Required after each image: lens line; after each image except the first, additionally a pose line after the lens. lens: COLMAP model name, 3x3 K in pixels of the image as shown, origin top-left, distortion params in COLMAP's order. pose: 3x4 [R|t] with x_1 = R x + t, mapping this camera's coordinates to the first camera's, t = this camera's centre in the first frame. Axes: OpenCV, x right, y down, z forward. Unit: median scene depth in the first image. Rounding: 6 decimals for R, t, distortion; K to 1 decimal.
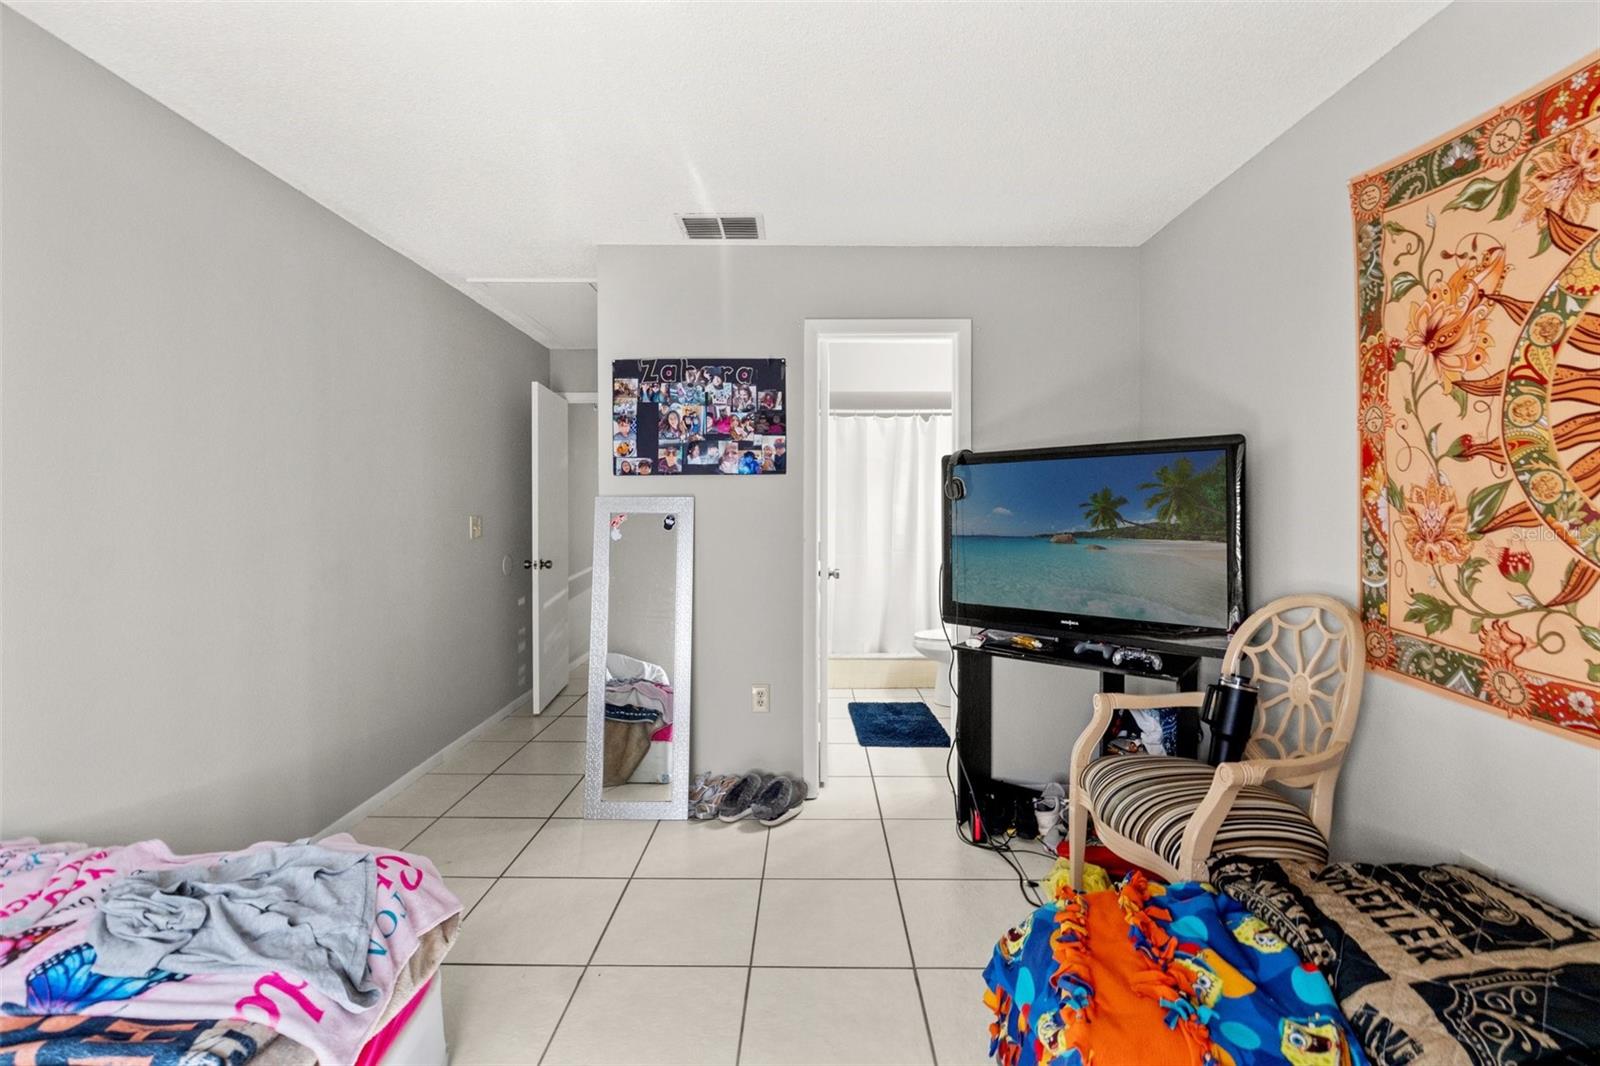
lens RADIAL K [[687.3, 0, 799.4], [0, 687.3, 525.8], [0, 0, 1]] dist [-0.015628, -0.000800]
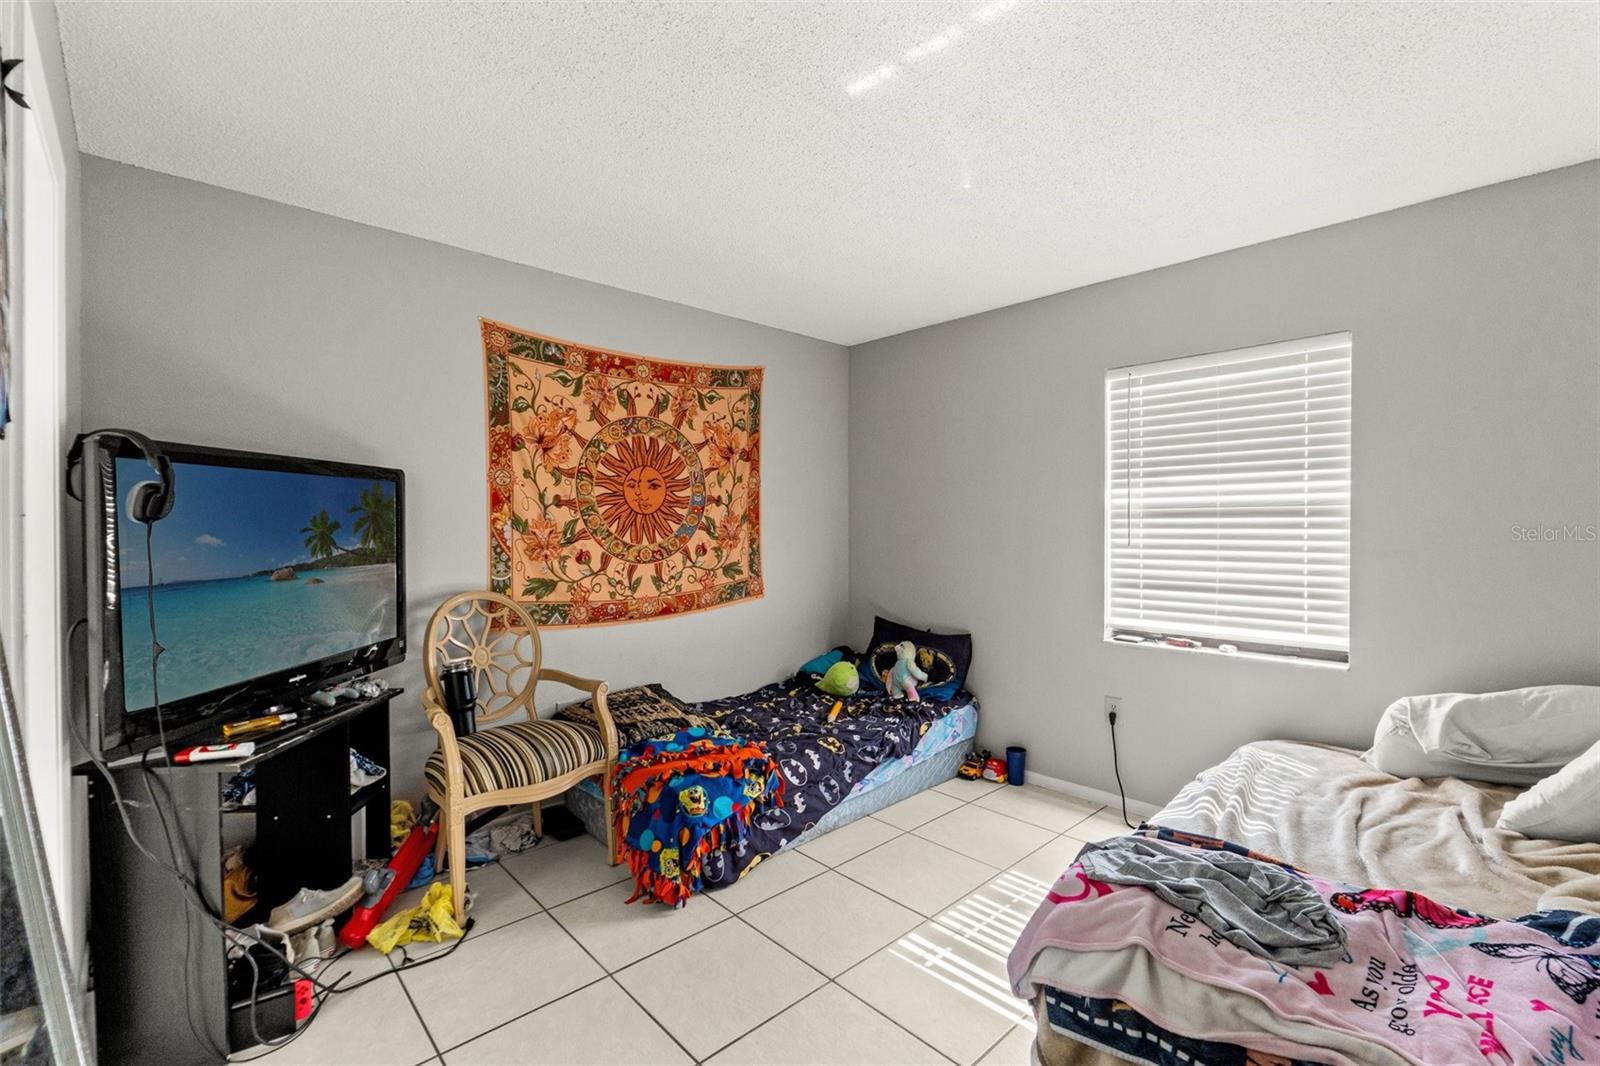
lens RADIAL K [[684.6, 0, 805.8], [0, 684.6, 535.9], [0, 0, 1]] dist [-0.000115, -0.000080]
pose [[-0.695730, -0.012518, 0.718195, -0.910543], [0.017408, 0.999261, 0.034281, -0.064036], [-0.718093, 0.036352, -0.694997, 1.746141]]
